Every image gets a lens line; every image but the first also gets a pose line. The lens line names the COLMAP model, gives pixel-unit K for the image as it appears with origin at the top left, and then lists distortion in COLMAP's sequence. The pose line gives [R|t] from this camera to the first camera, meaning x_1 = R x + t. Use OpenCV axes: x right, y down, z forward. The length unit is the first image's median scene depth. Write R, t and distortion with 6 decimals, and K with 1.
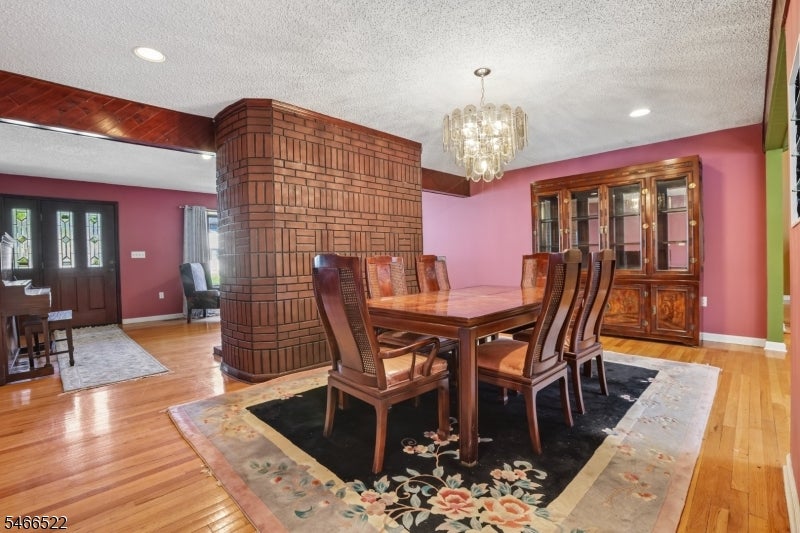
lens RADIAL K [[362.6, 0, 392.2], [0, 362.6, 262.3], [0, 0, 1]] dist [-0.001159, -0.000060]
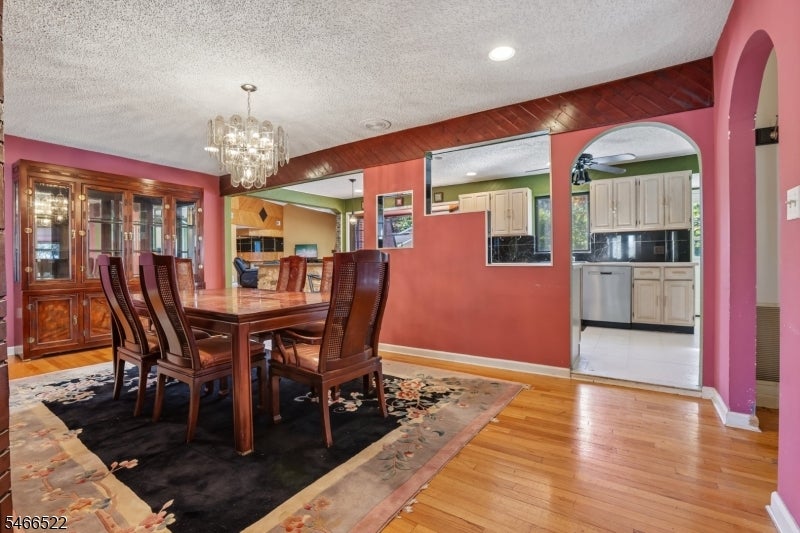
lens RADIAL K [[364.6, 0, 400.0], [0, 364.6, 266.5], [0, 0, 1]] dist [-0.063445, 0.030281]
pose [[-0.205227, 0.004281, 0.978705, -1.460746], [0.019553, 0.999809, -0.000273, 0.028213], [-0.978519, 0.019081, -0.205272, 1.300408]]
